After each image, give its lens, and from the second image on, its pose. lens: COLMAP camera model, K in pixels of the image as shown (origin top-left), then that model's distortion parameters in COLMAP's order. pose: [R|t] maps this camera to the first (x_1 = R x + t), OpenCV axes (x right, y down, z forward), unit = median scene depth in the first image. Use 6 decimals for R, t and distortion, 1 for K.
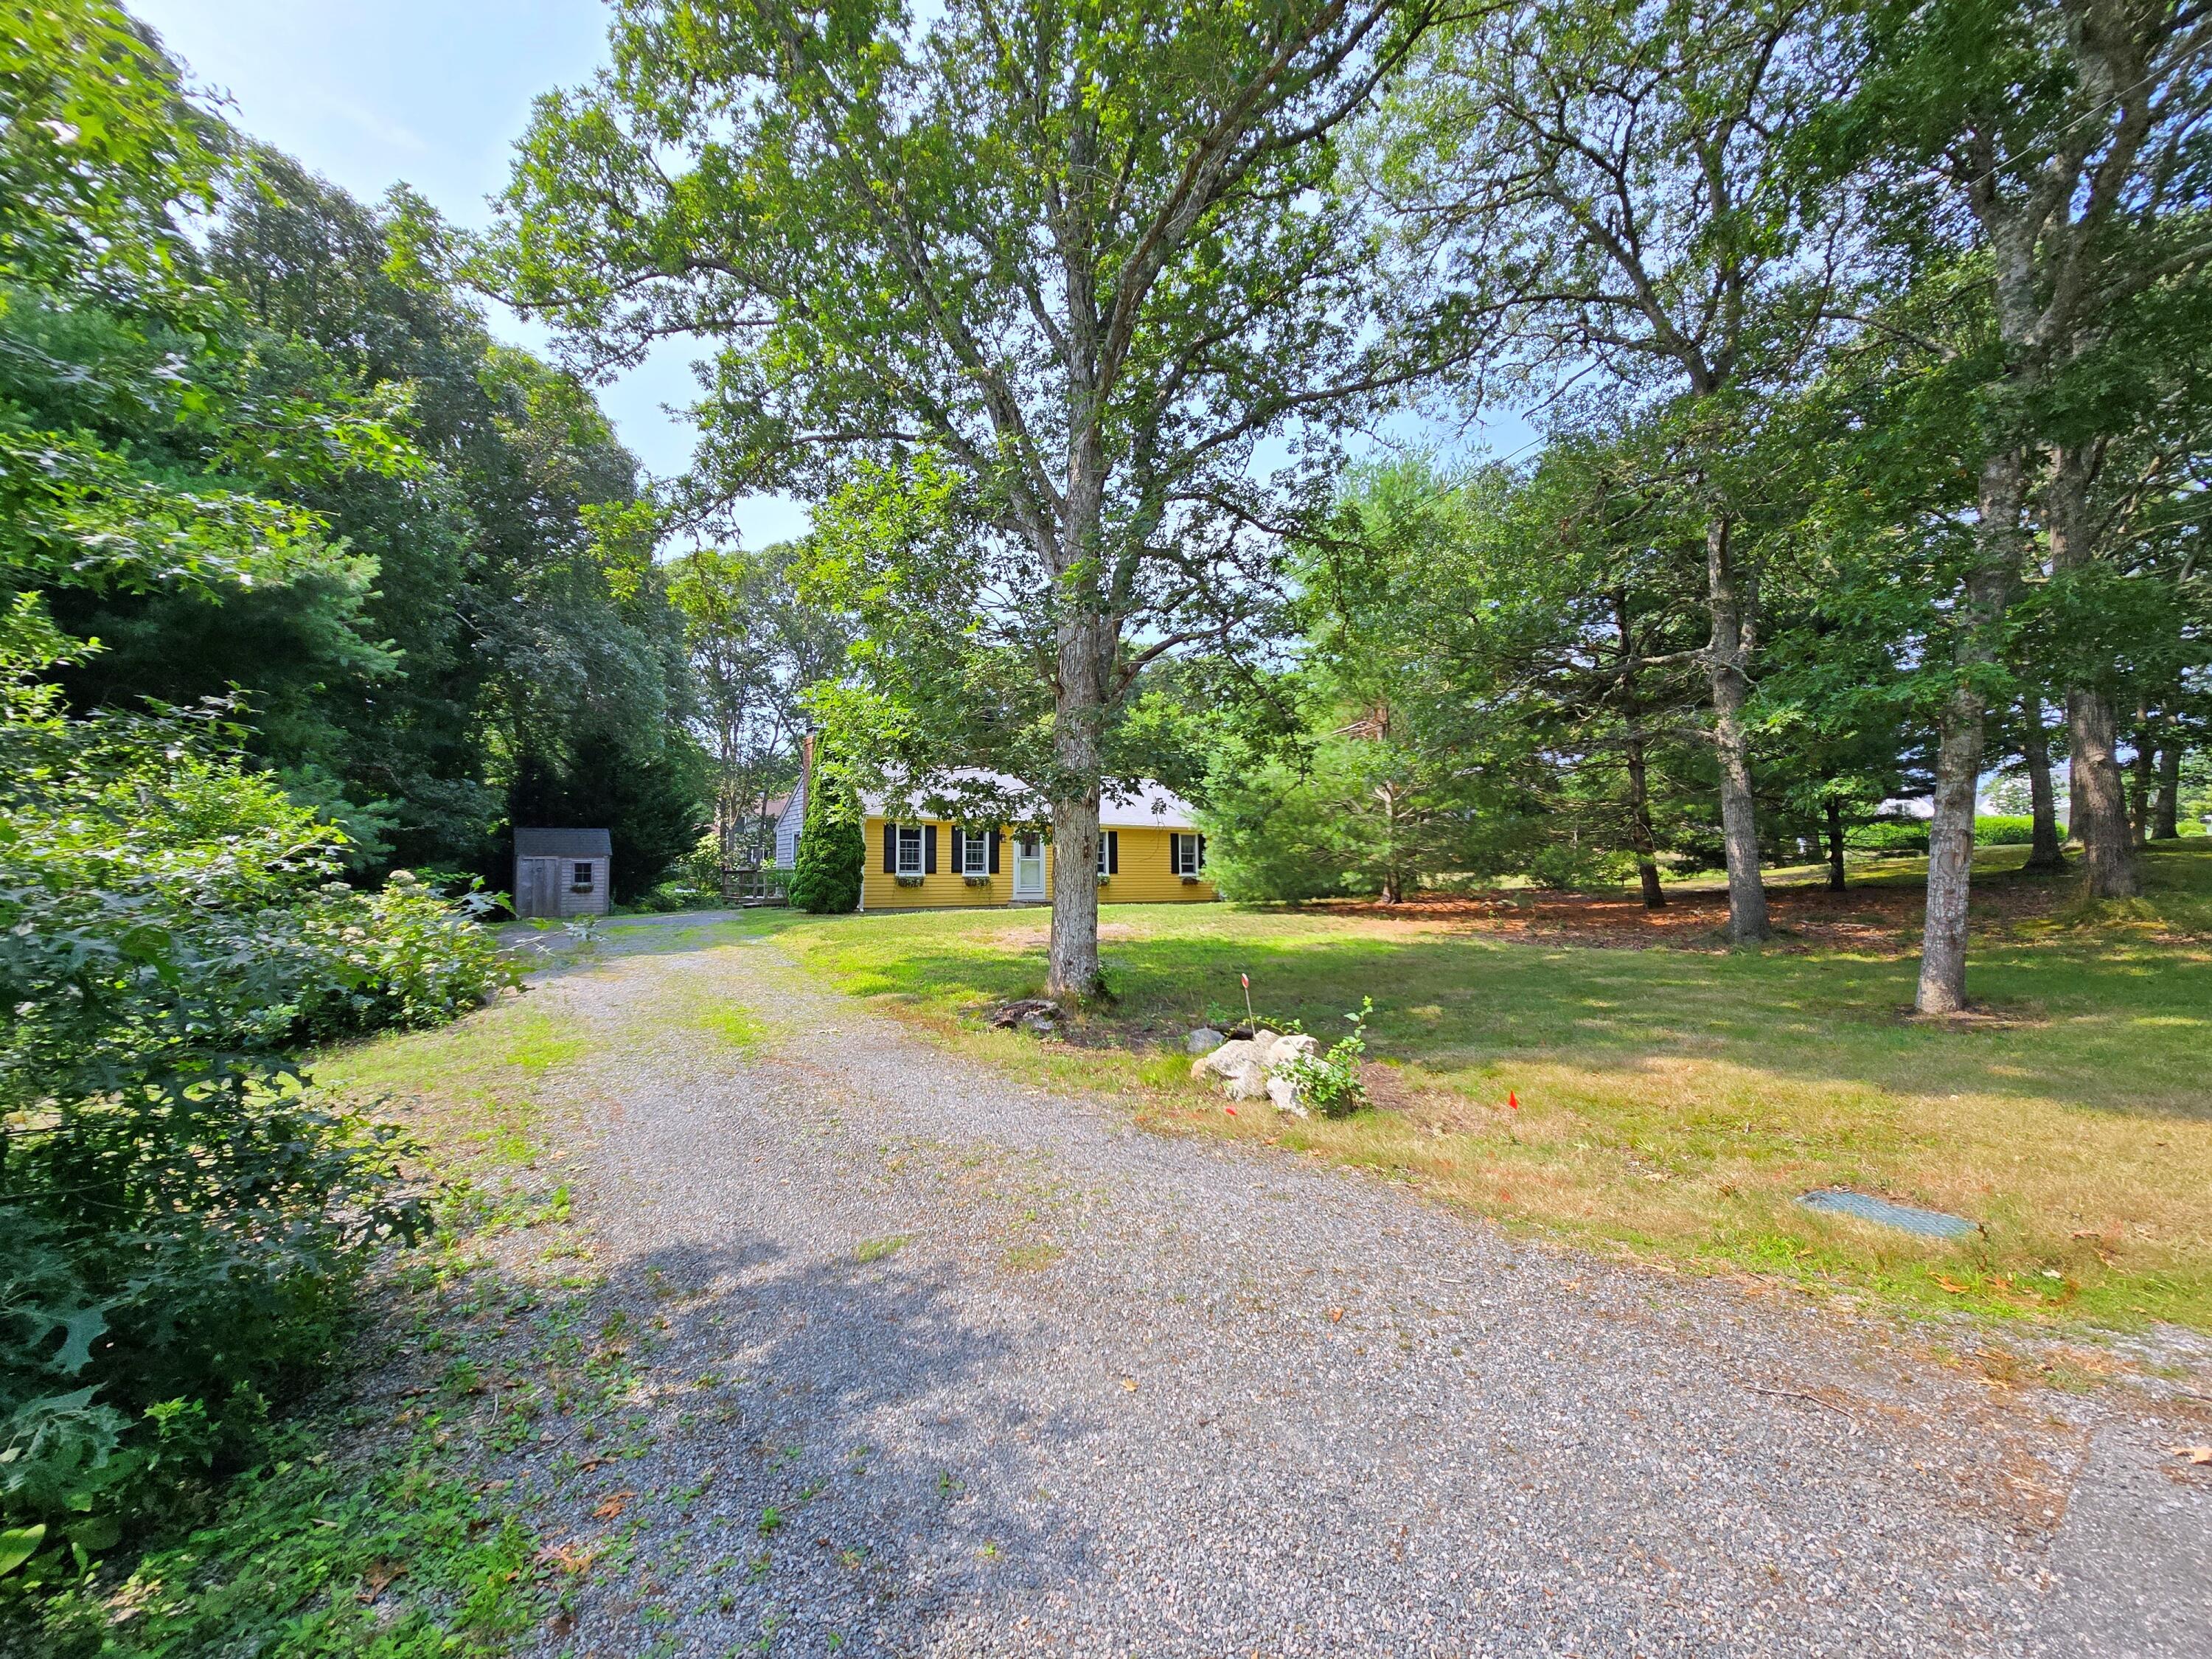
lens RADIAL K [[897.1, 0, 1115.9], [0, 897.1, 821.5], [0, 0, 1]] dist [-0.005693, -0.000174]
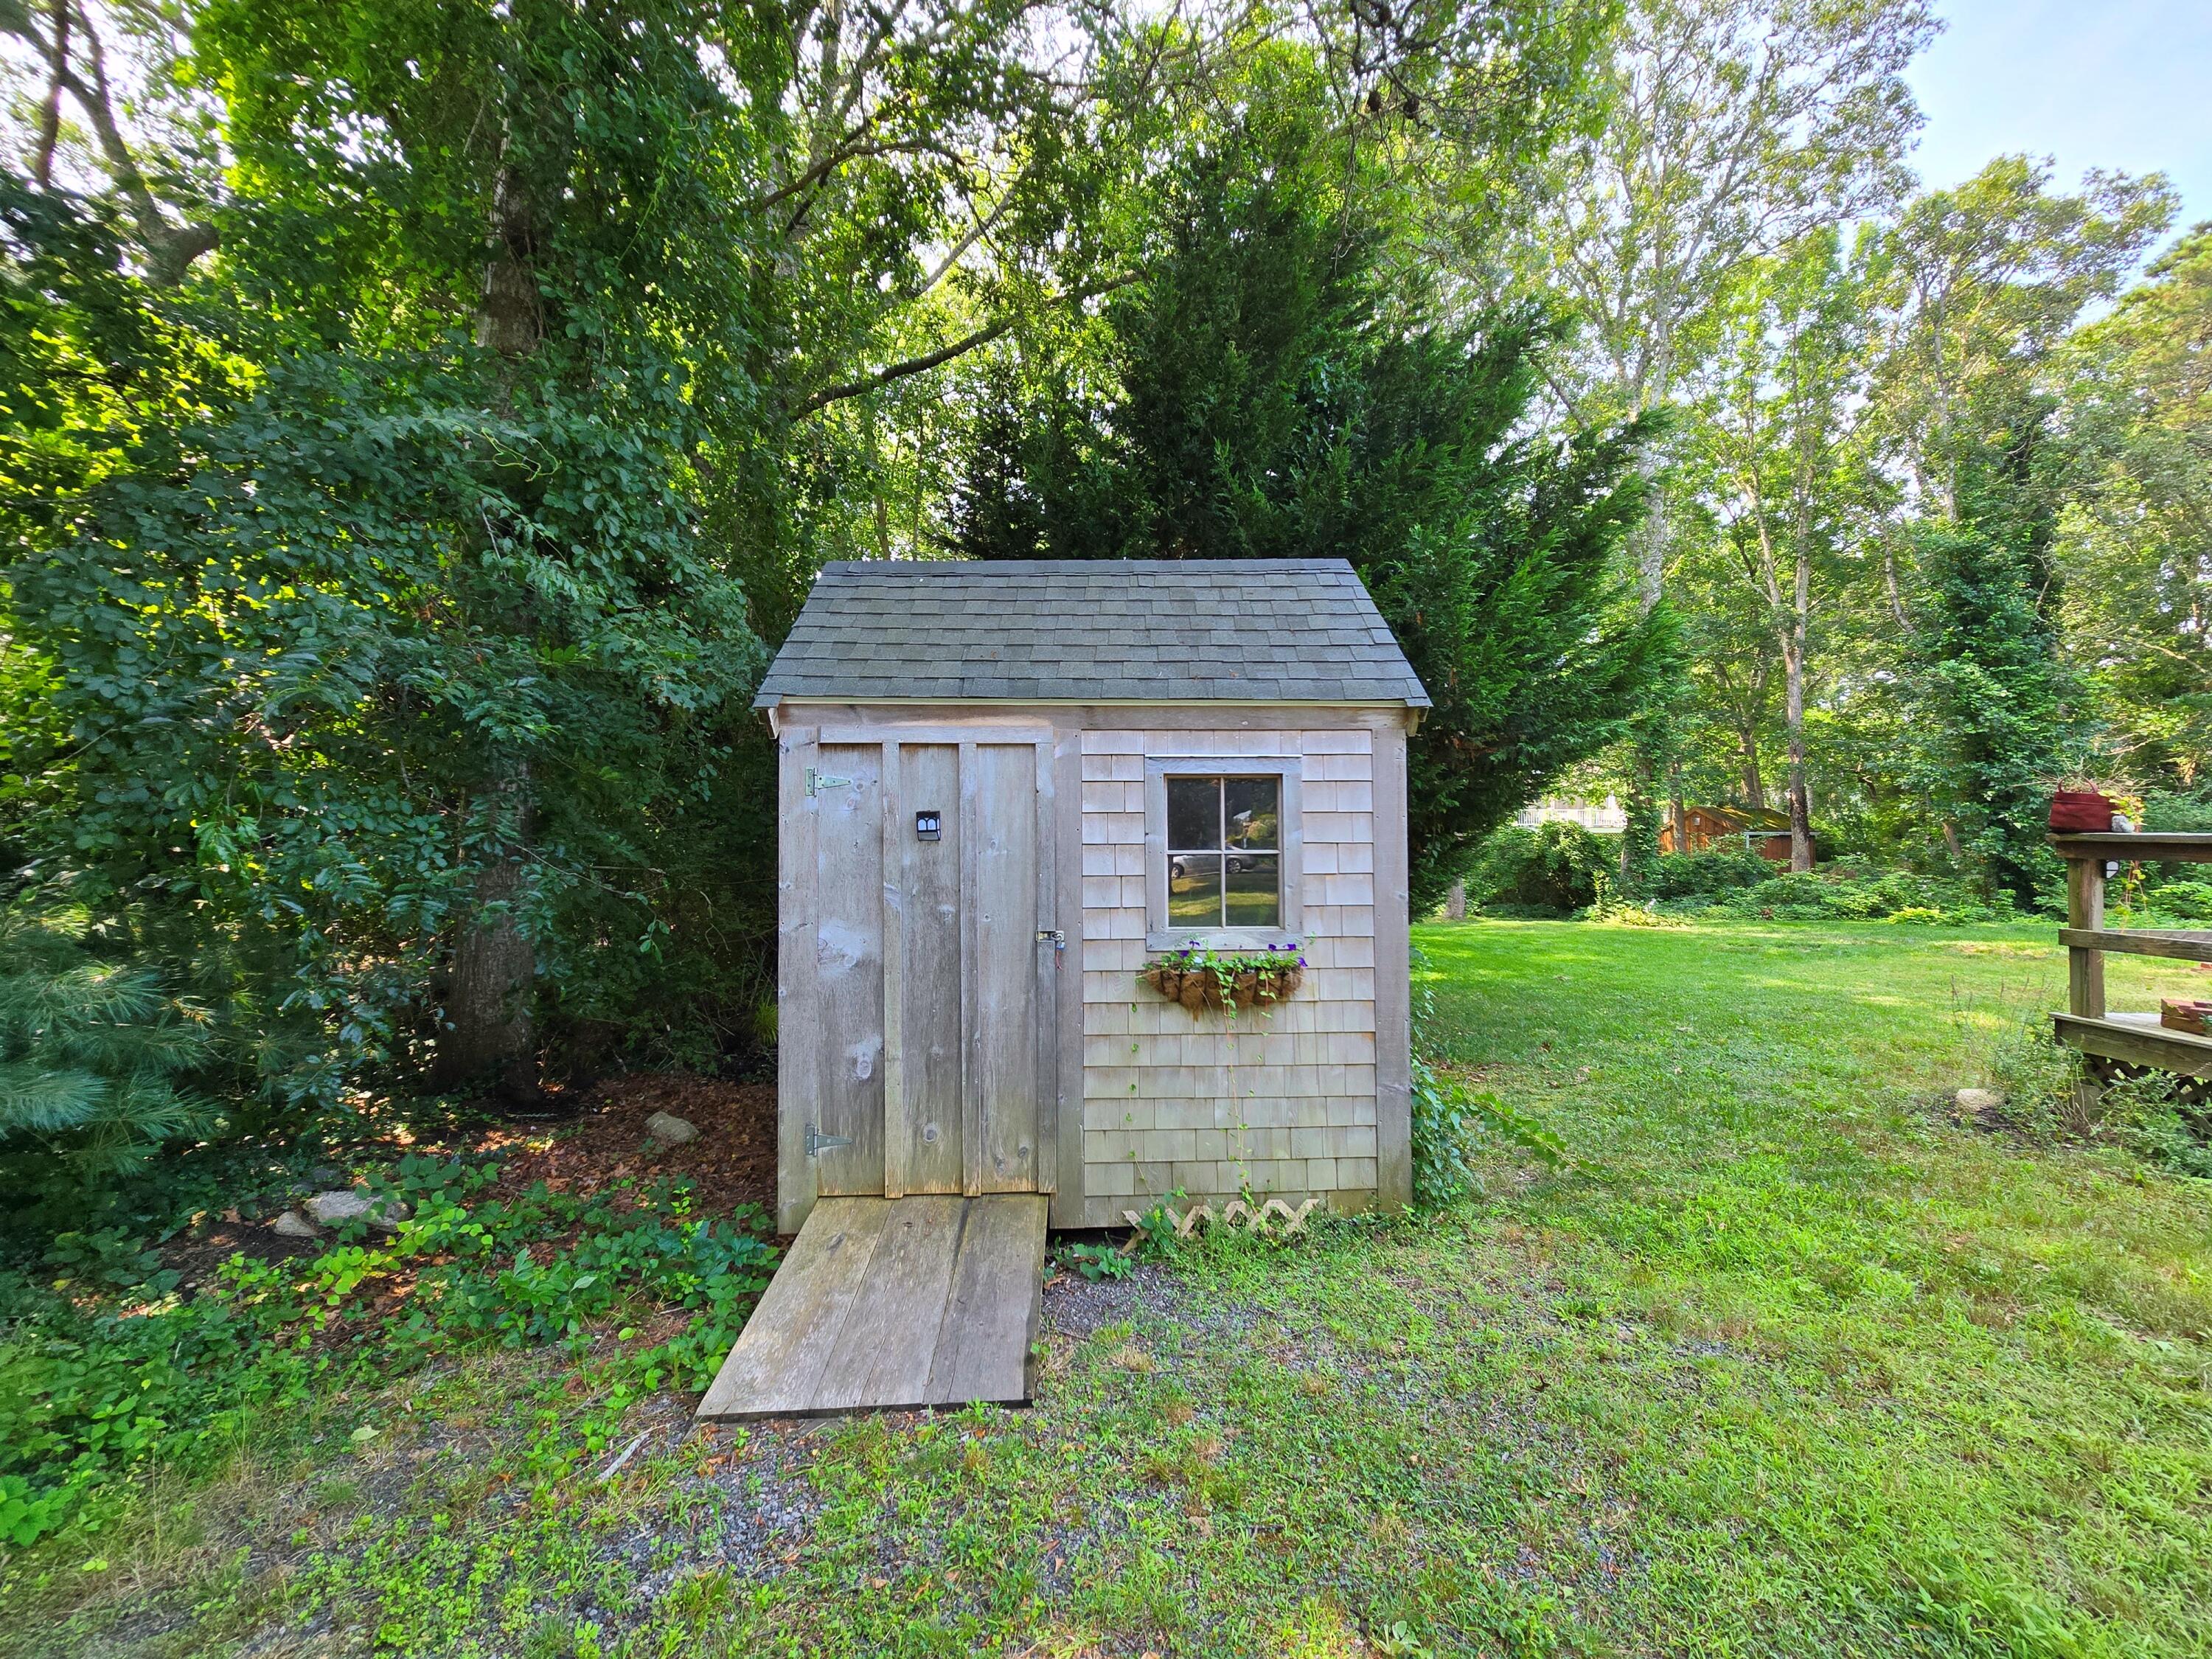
lens RADIAL K [[897.1, 0, 1115.9], [0, 897.1, 821.5], [0, 0, 1]] dist [-0.005693, -0.000174]
pose [[0.821789, -0.000173, -0.569791, -0.574512], [0.031706, 0.998464, 0.045426, 0.050563], [0.568908, -0.055397, 0.820533, 0.951638]]
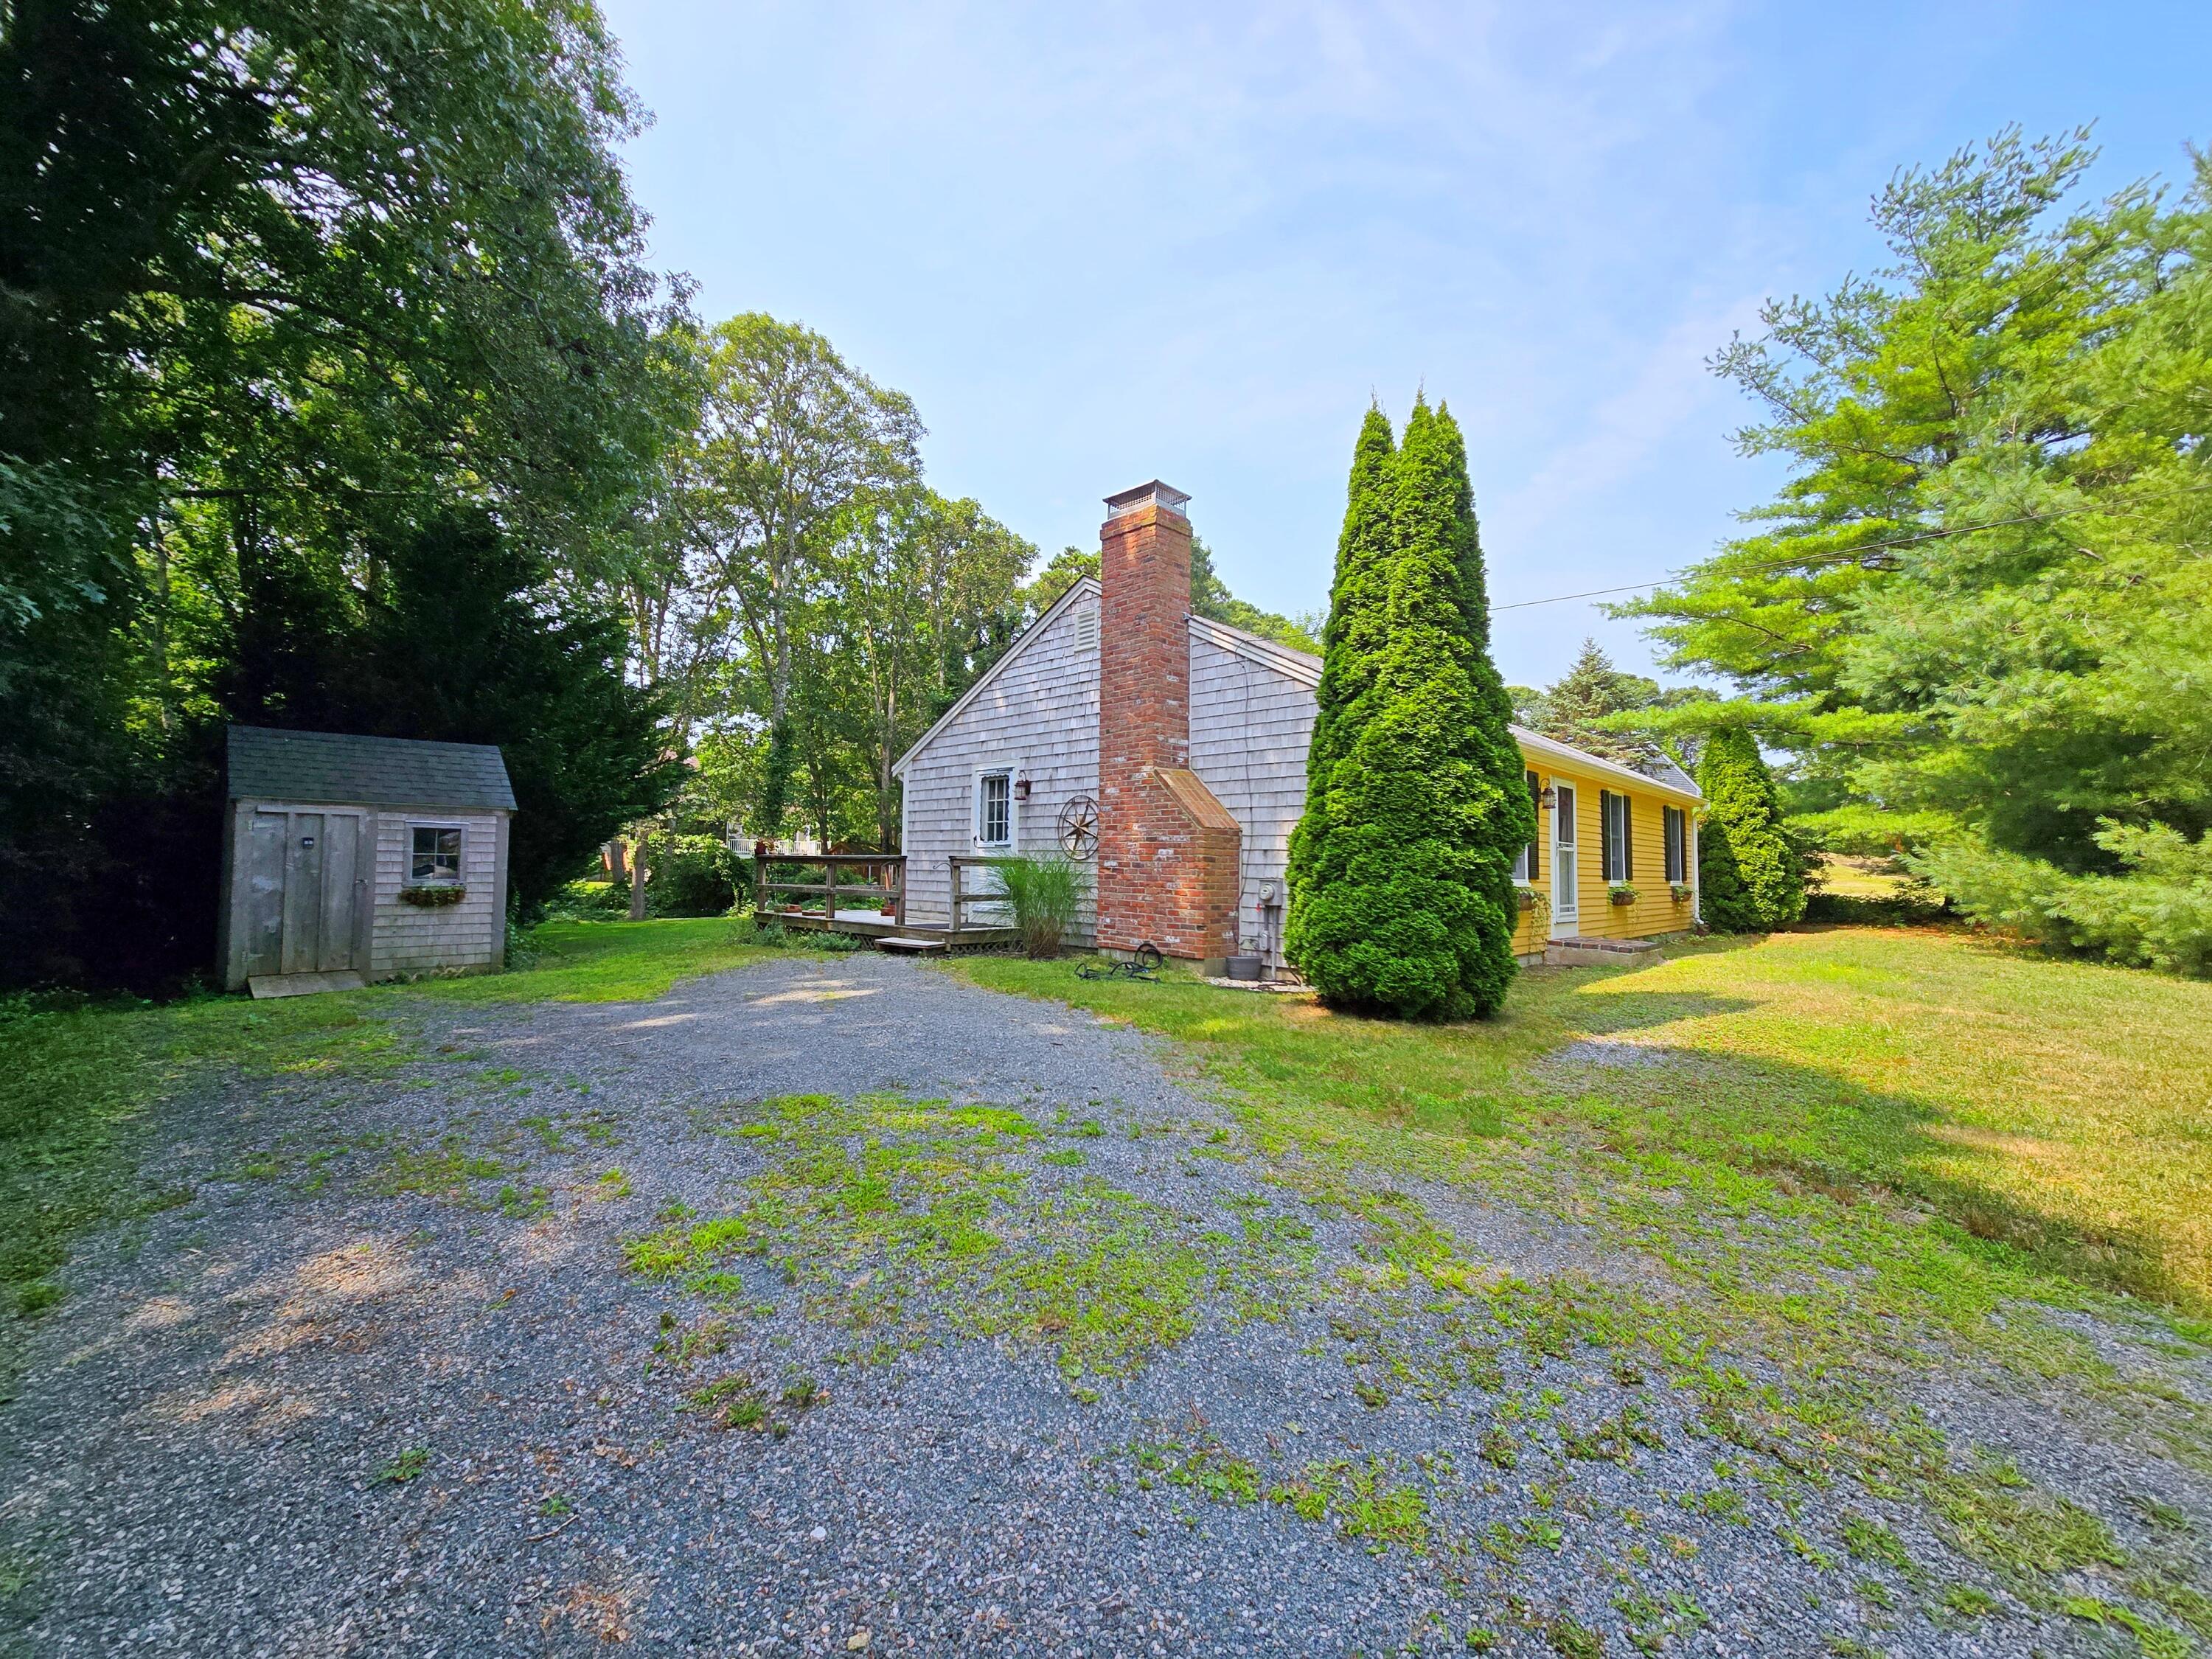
lens RADIAL K [[888.3, 0, 1114.3], [0, 888.3, 823.2], [0, 0, 1]] dist [0.001244, 0.000020]
pose [[0.983919, 0.030879, 0.175927, -0.404119], [-0.034364, 0.999268, 0.016796, 0.030048], [-0.175279, -0.022572, 0.984260, 0.615559]]
